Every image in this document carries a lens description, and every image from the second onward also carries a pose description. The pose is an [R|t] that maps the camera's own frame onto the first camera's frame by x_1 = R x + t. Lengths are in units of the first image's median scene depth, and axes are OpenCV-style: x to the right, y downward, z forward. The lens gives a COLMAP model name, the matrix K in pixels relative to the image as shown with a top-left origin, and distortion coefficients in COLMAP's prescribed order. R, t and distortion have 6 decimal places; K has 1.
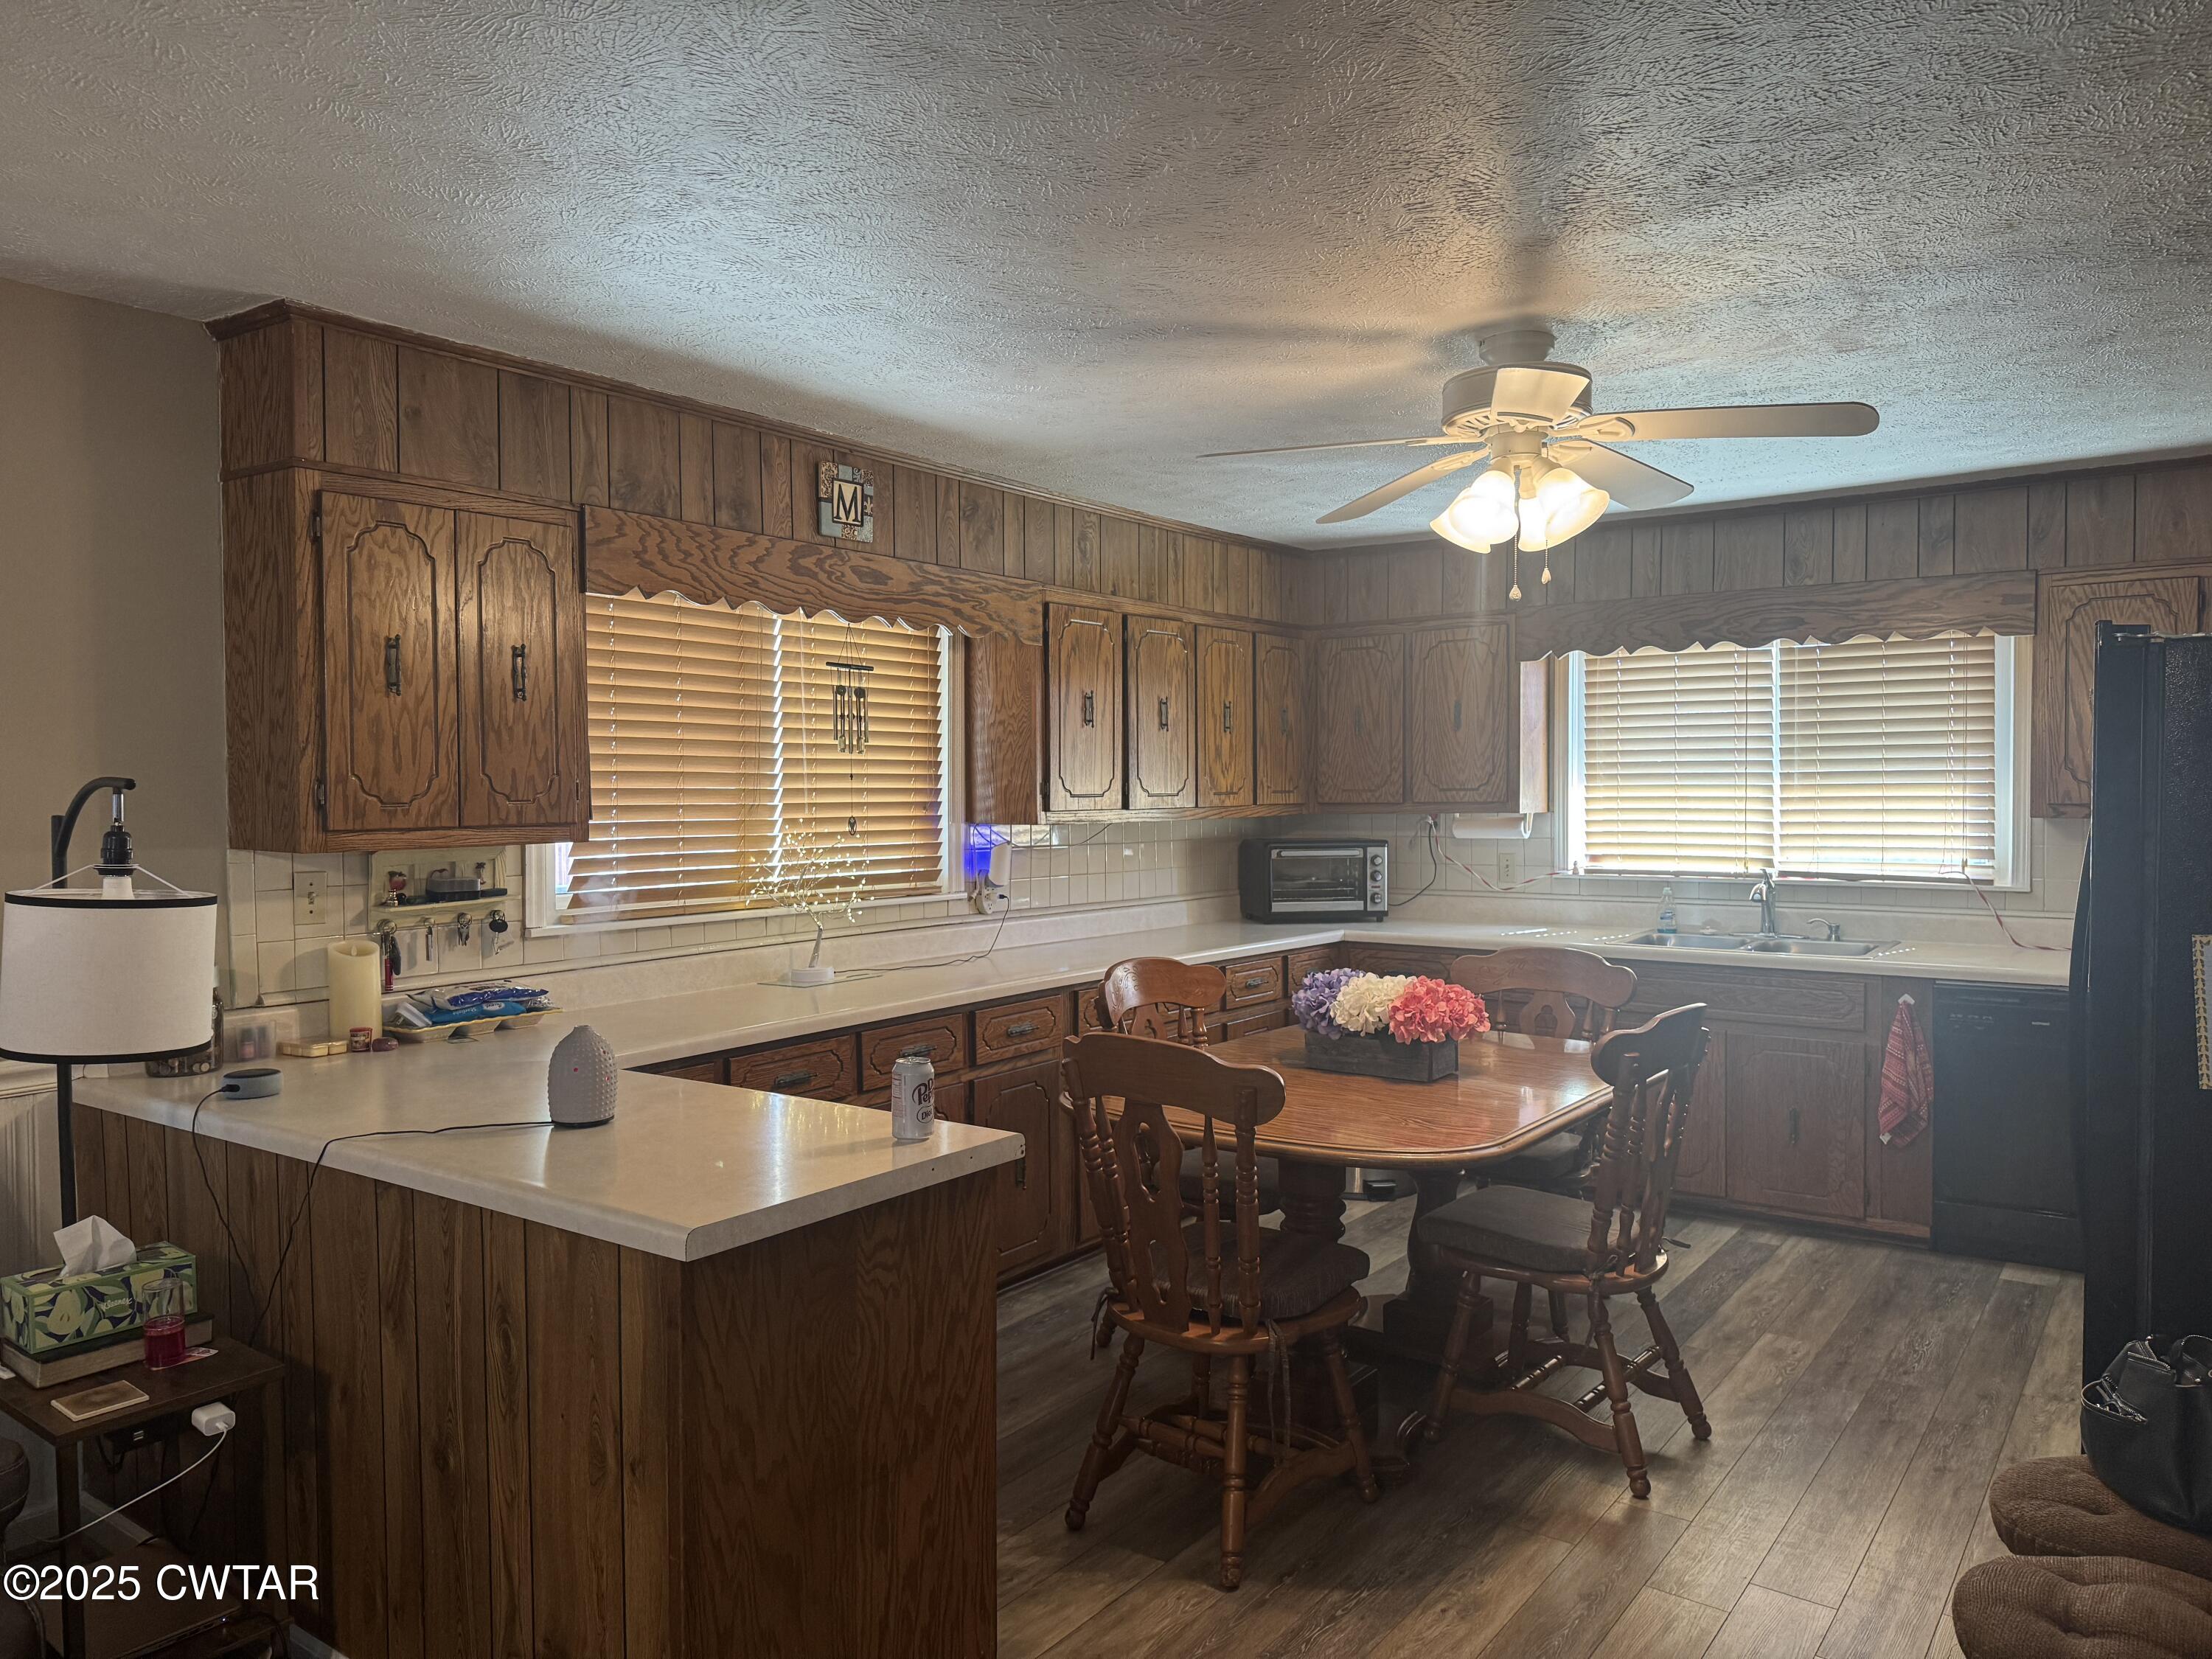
lens RADIAL K [[1557.2, 0, 1109.1], [0, 1557.2, 840.1], [0, 0, 1]] dist [0.028420, -0.011889]
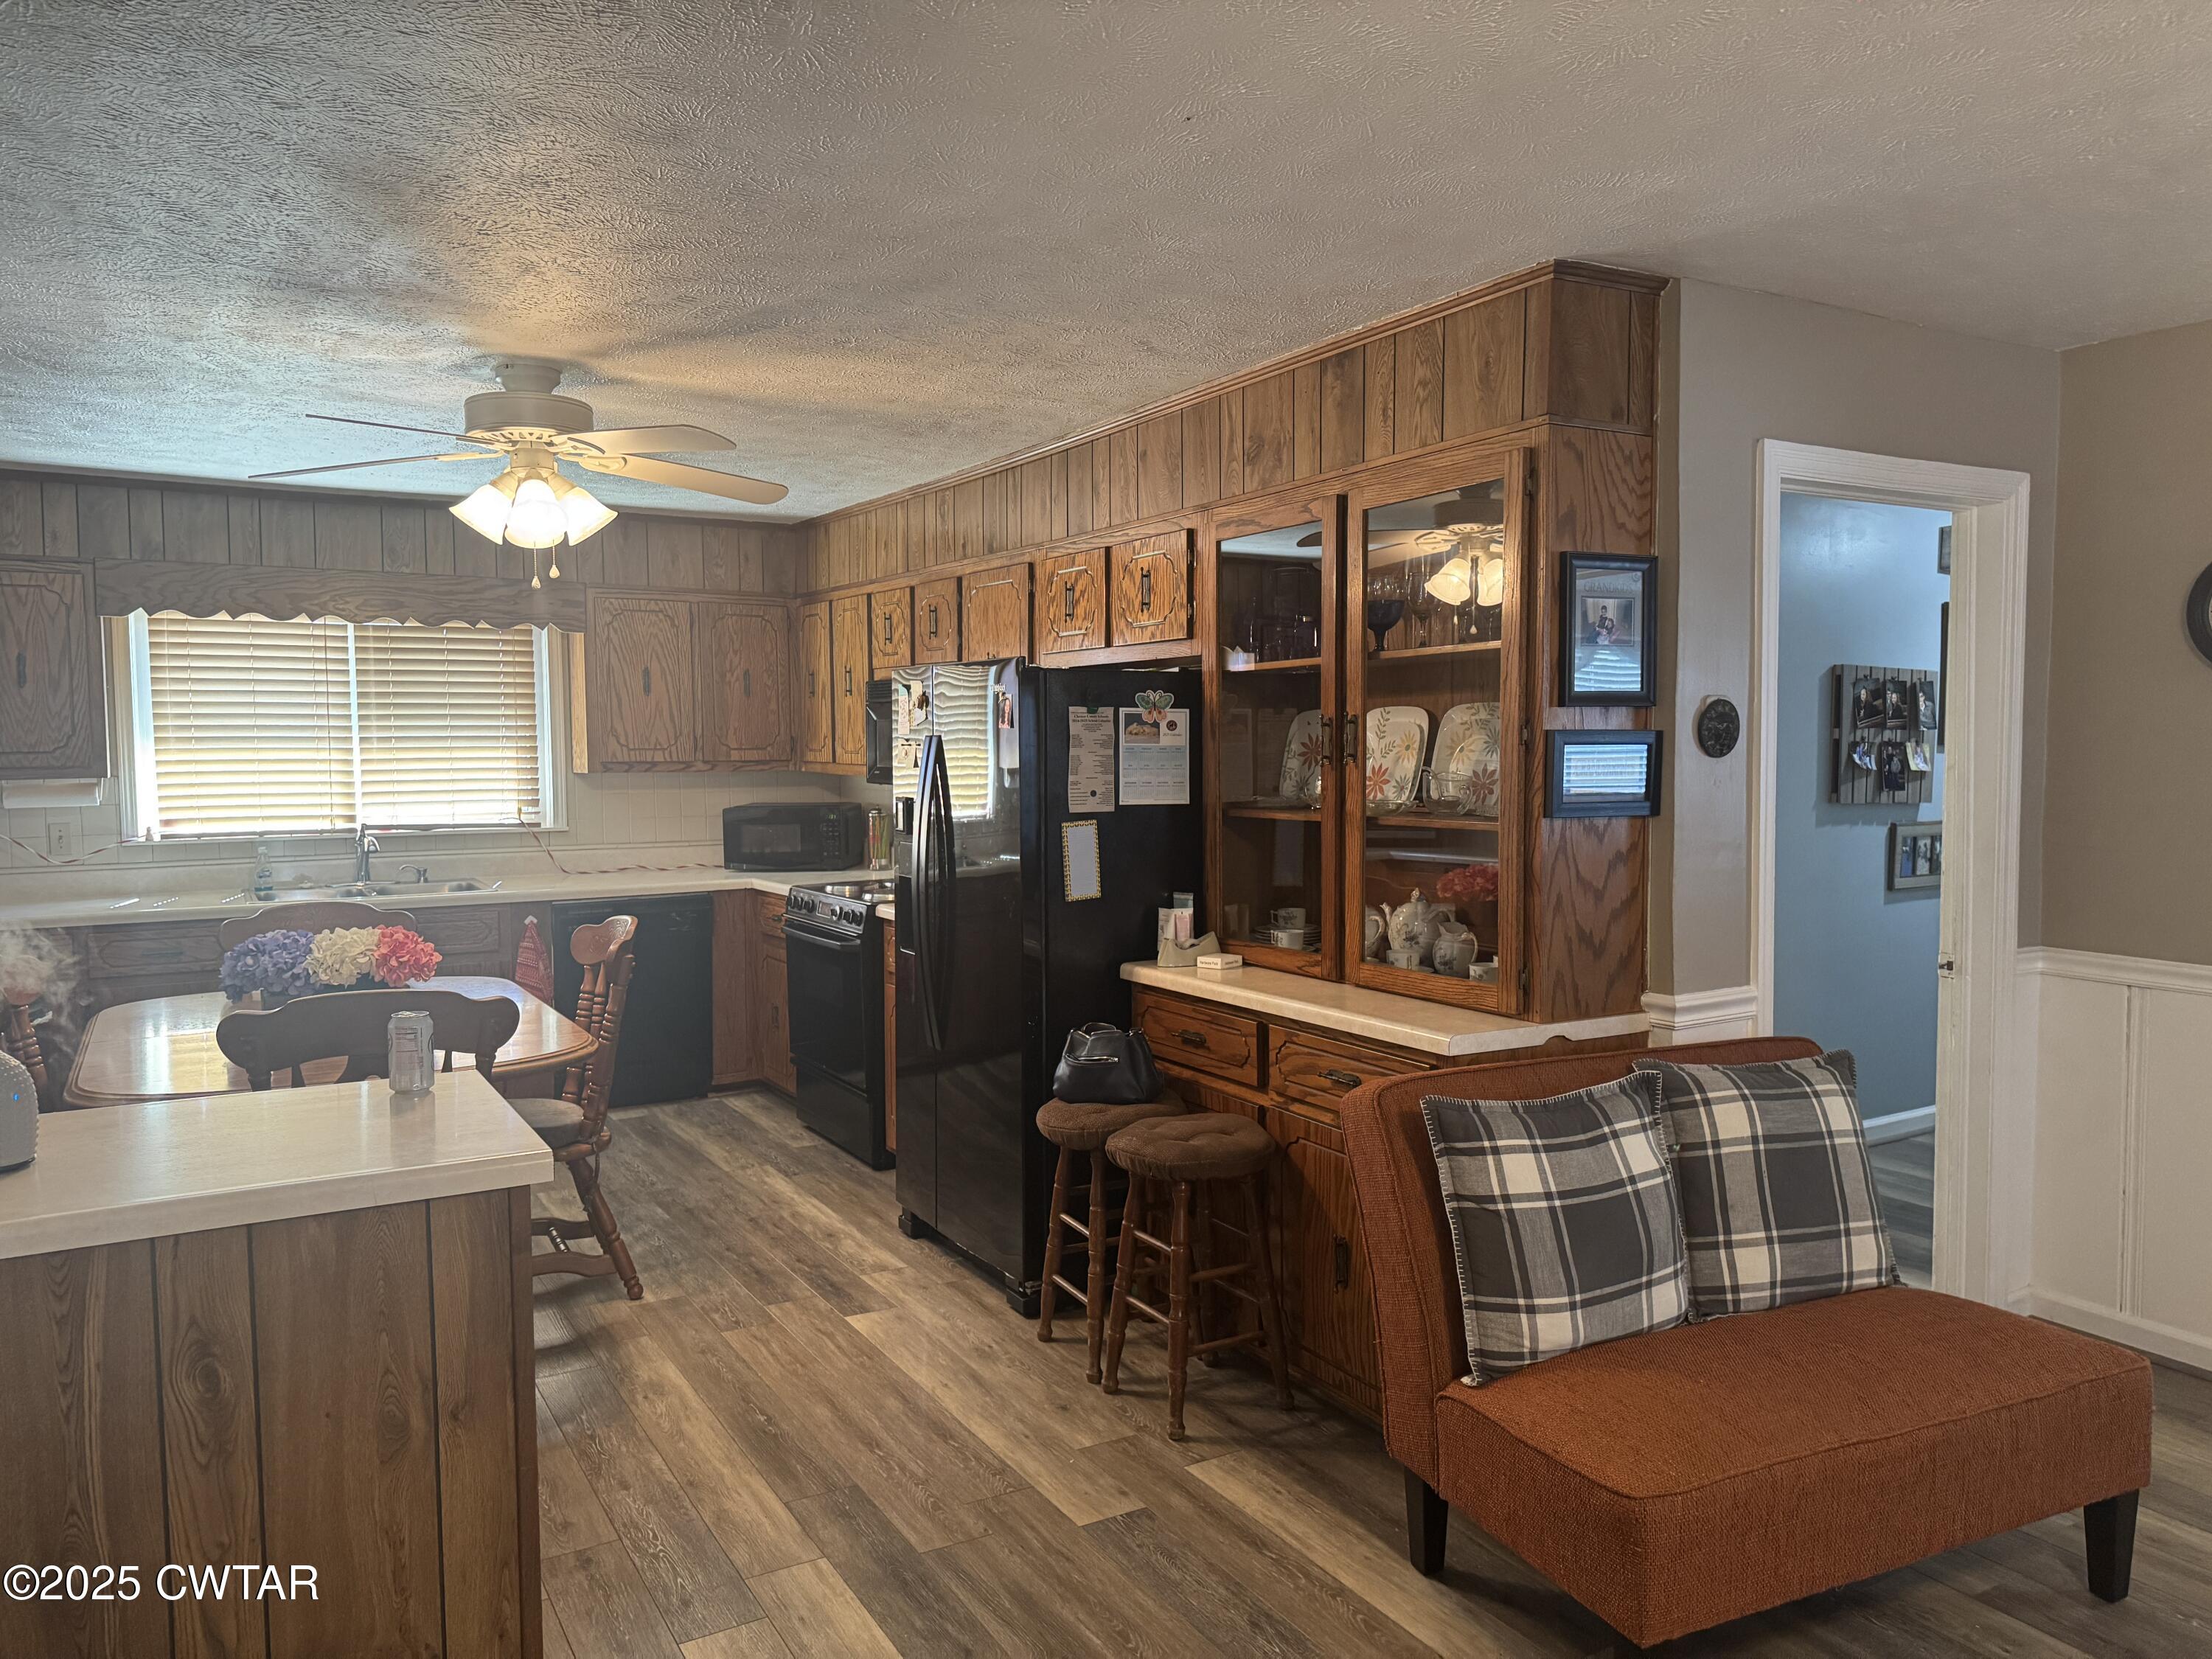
lens RADIAL K [[1557.2, 0, 1114.8], [0, 1557.2, 824.4], [0, 0, 1]] dist [0.028420, -0.011889]
pose [[0.391060, -0.046061, 0.919212, -0.396769], [0.036535, 0.998737, 0.034503, 0.000117], [-0.919640, 0.020091, 0.392248, 0.076094]]
